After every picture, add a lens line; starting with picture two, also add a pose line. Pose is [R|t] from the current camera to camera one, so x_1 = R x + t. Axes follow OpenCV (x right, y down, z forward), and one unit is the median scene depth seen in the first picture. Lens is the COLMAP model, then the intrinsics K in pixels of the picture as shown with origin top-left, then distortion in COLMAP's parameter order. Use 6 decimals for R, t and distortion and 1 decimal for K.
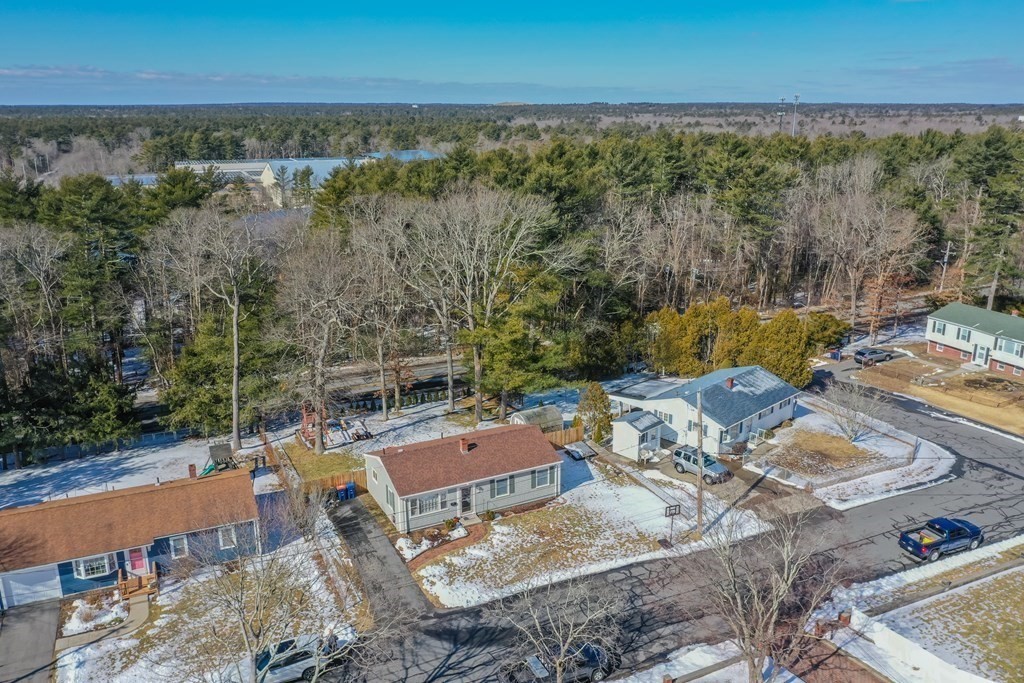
lens RADIAL K [[811.0, 0, 513.2], [0, 811.0, 343.5], [0, 0, 1]] dist [0.004317, -0.005860]
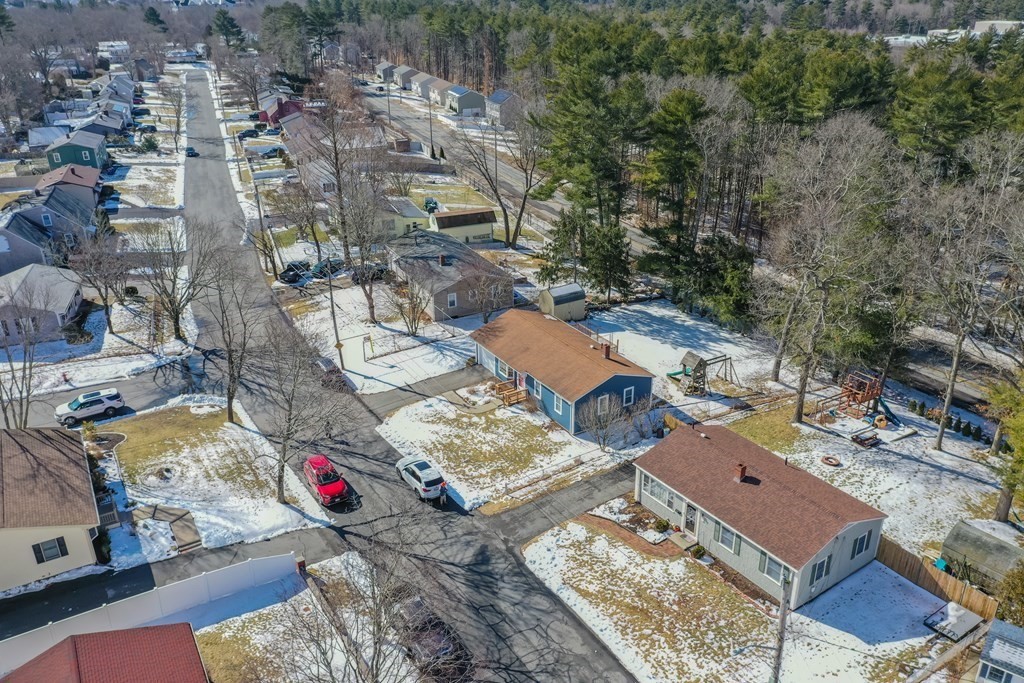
lens RADIAL K [[811.0, 0, 511.1], [0, 811.0, 341.4], [0, 0, 1]] dist [0.004317, -0.005860]
pose [[0.130168, 0.414414, -0.900732, 0.613562], [-0.264916, 0.889970, 0.371178, -0.243197], [0.955445, 0.190303, 0.225630, 0.586343]]
